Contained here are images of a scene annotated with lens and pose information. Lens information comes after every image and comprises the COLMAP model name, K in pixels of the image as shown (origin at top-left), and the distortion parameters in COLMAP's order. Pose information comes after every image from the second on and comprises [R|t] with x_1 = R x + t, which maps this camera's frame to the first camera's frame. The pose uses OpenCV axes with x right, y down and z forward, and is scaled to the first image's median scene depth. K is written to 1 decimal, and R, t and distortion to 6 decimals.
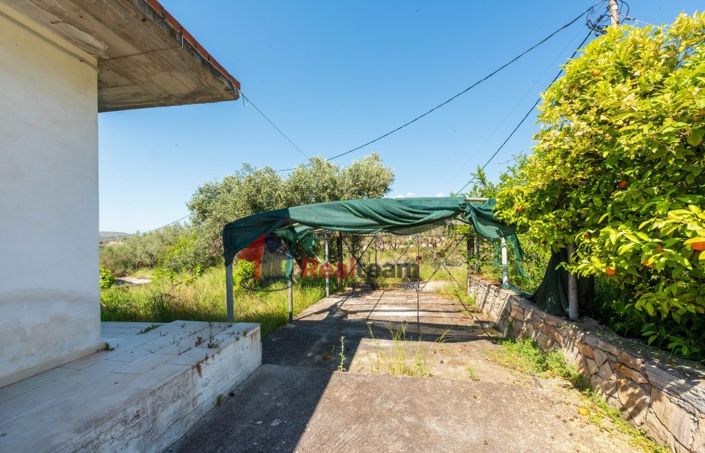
lens RADIAL K [[283.1, 0, 347.0], [0, 283.1, 240.5], [0, 0, 1]] dist [0.000218, 0.000023]
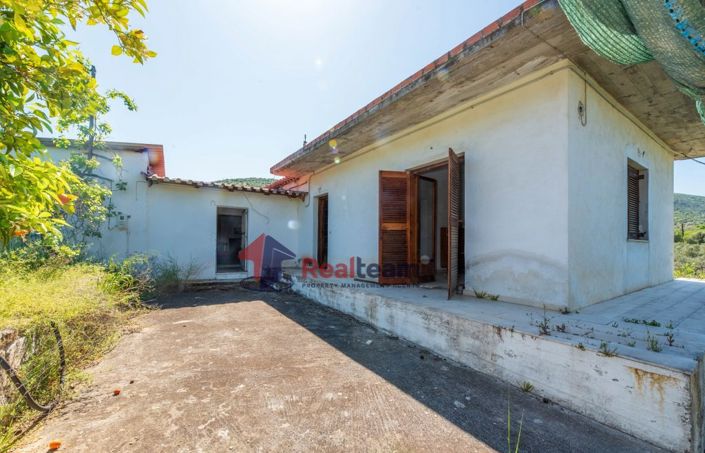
lens RADIAL K [[283.1, 0, 347.0], [0, 283.1, 240.5], [0, 0, 1]] dist [0.000218, 0.000023]
pose [[-0.724004, 0.006810, -0.689762, 0.629665], [0.005554, 0.999976, 0.004043, 0.099525], [0.689773, -0.000904, -0.724025, 1.377672]]
